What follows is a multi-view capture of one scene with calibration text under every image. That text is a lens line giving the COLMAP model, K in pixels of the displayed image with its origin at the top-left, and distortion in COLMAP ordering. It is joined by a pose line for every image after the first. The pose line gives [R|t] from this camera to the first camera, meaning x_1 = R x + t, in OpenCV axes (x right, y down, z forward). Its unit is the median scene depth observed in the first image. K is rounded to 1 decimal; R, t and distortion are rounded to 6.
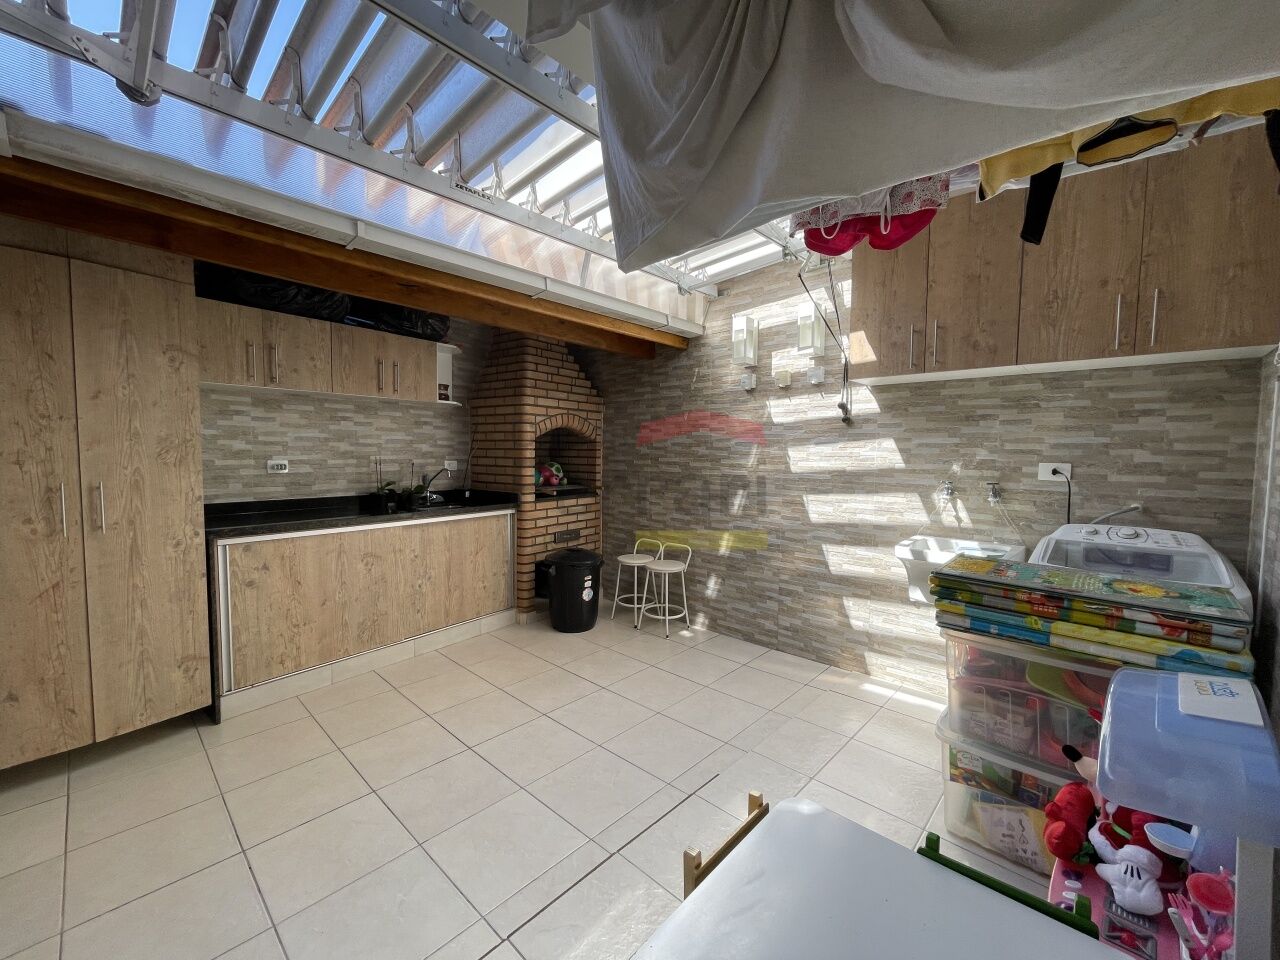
lens RADIAL K [[517.5, 0, 638.2], [0, 517.5, 478.9], [0, 0, 1]] dist [-0.003773, -0.000783]
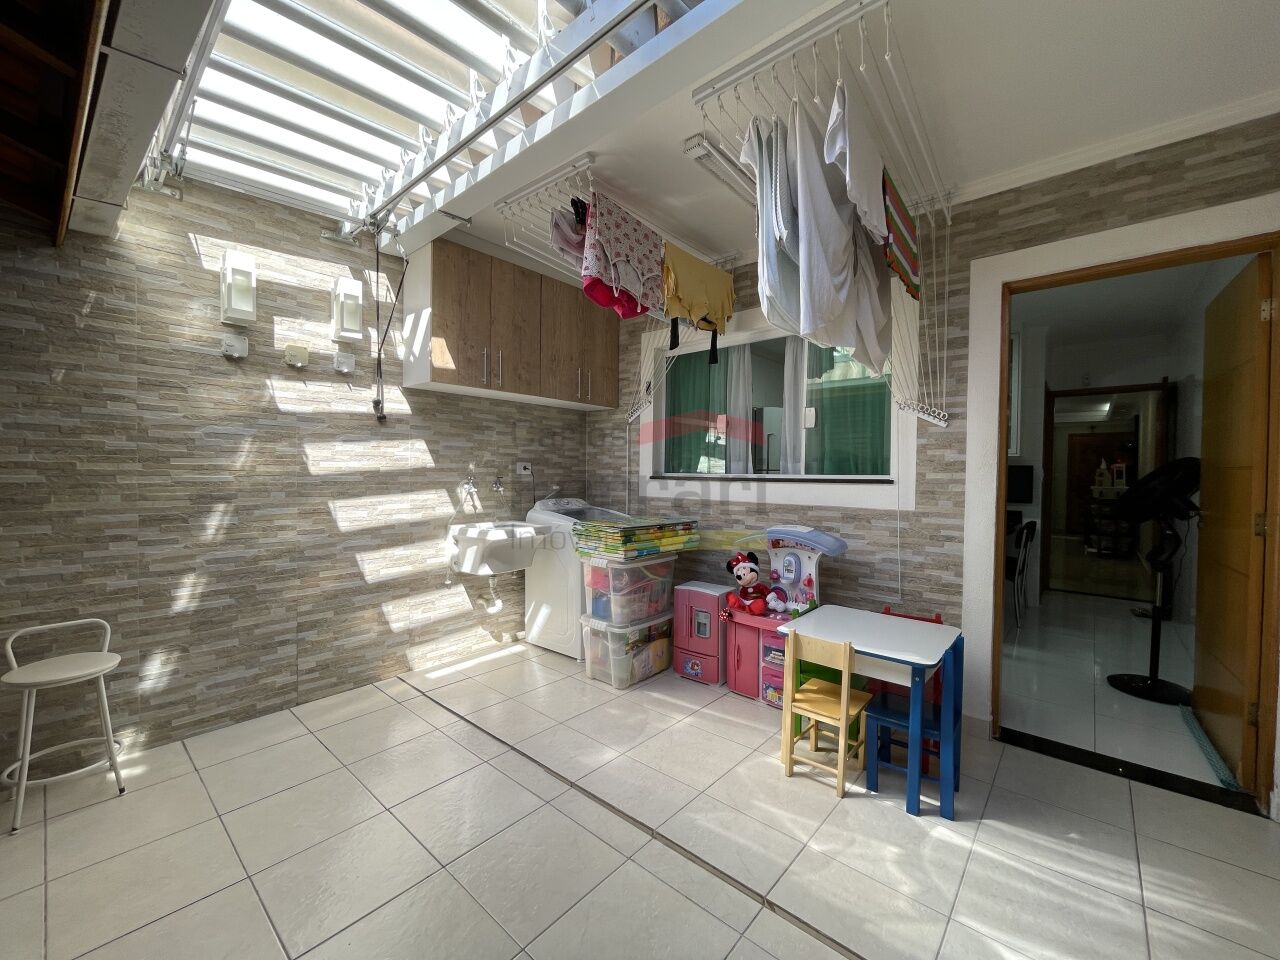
lens RADIAL K [[517.5, 0, 640.0], [0, 517.5, 481.2], [0, 0, 1]] dist [-0.003773, -0.000783]
pose [[-0.038516, -0.030143, 0.998803, -0.577715], [0.042680, 0.998583, 0.031782, -0.007299], [-0.998346, 0.043853, -0.037175, 0.566946]]
